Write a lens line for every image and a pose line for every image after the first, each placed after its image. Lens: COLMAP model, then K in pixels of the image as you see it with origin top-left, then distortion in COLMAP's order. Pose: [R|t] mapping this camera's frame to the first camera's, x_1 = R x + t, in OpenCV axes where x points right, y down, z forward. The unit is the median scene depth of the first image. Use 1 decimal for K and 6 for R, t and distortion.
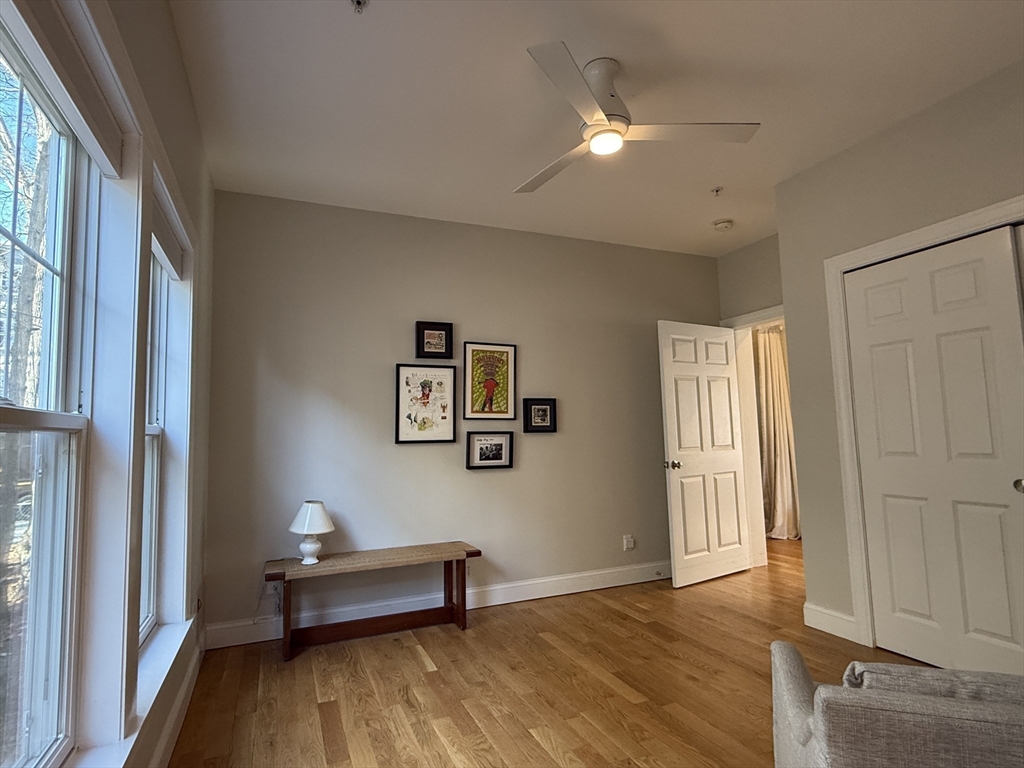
lens RADIAL K [[554.9, 0, 513.0], [0, 554.9, 384.5], [0, 0, 1]] dist [0.000885, -0.001076]
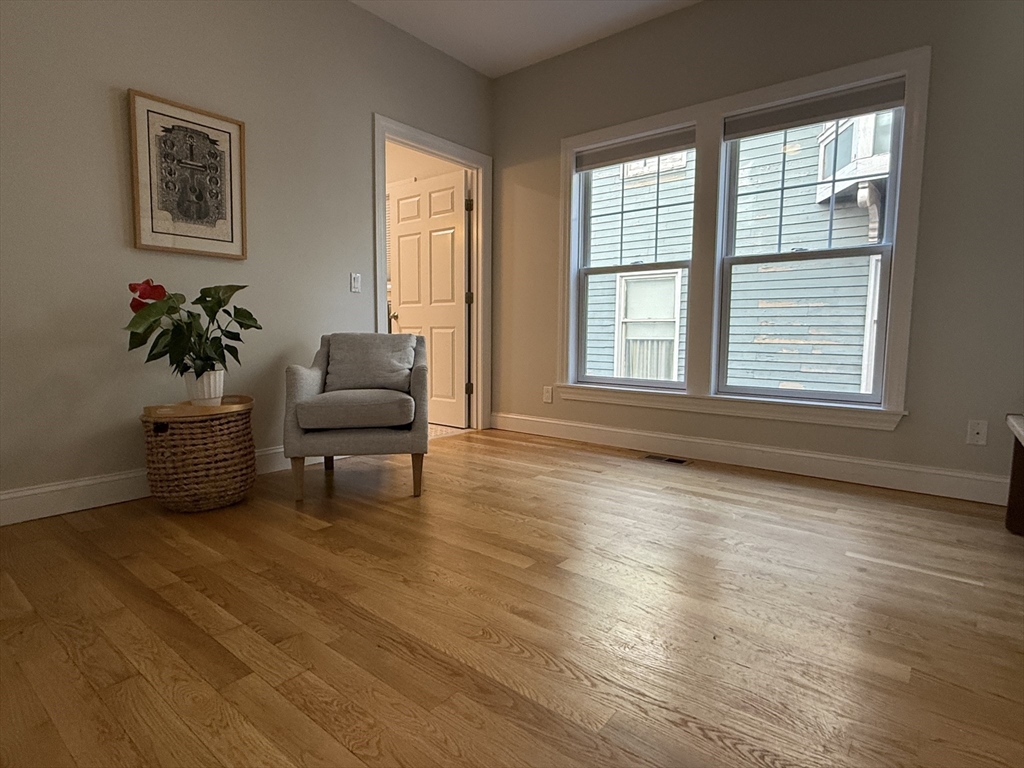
lens RADIAL K [[554.9, 0, 510.5], [0, 554.9, 386.9], [0, 0, 1]] dist [0.000885, -0.001076]
pose [[-0.883164, 0.064153, -0.464657, 0.448354], [0.055714, 0.997938, 0.031885, 0.204814], [0.465744, 0.002272, -0.884917, 1.149609]]
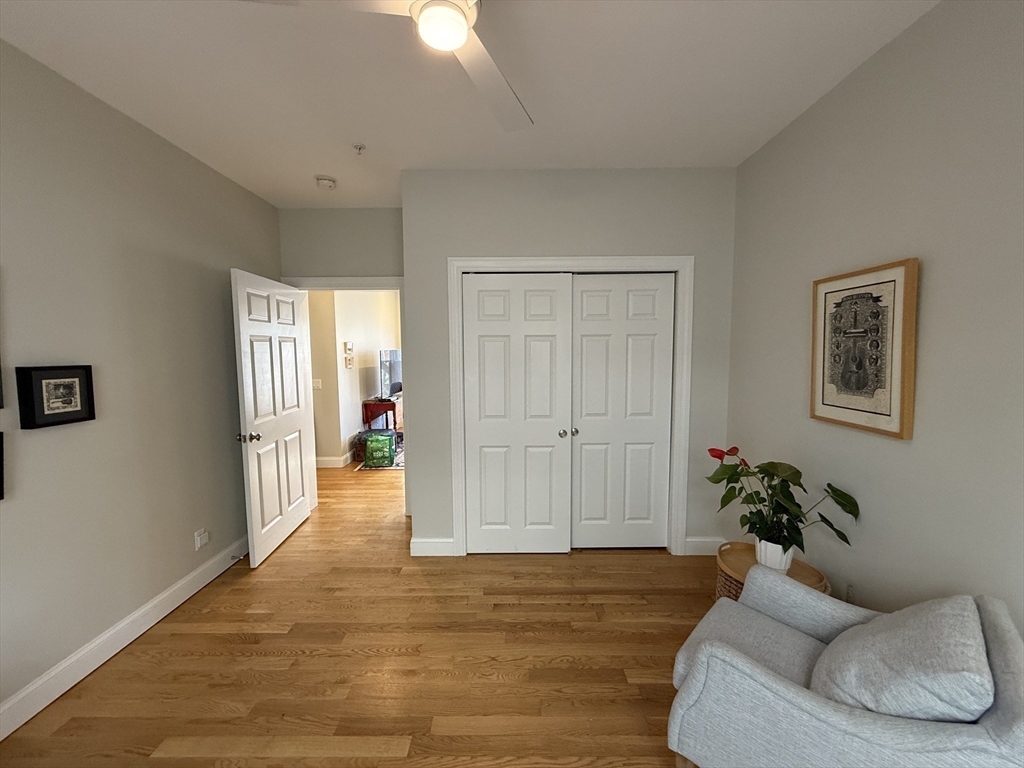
lens RADIAL K [[407.8, 0, 506.1], [0, 407.8, 384.4], [0, 0, 1]] dist [-0.000426, 0.000141]
pose [[0.404232, -0.050581, 0.913257, -0.180537], [-0.085147, 0.992053, 0.092634, -0.042285], [-0.910685, -0.115207, 0.396712, 0.467388]]
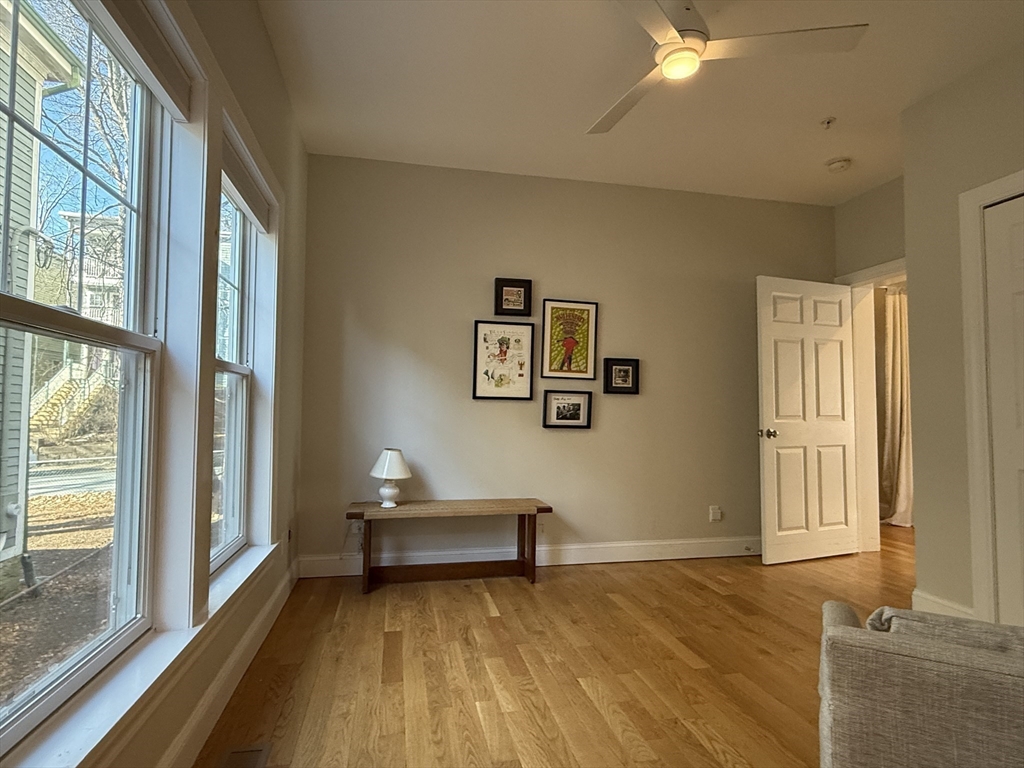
lens RADIAL K [[554.9, 0, 508.6], [0, 554.9, 386.7], [0, 0, 1]] dist [0.000885, -0.001076]
pose [[0.979780, 0.024809, -0.198531, 0.057203], [-0.015463, 0.998704, 0.048490, 0.035462], [0.199477, -0.044440, 0.978894, 0.019110]]
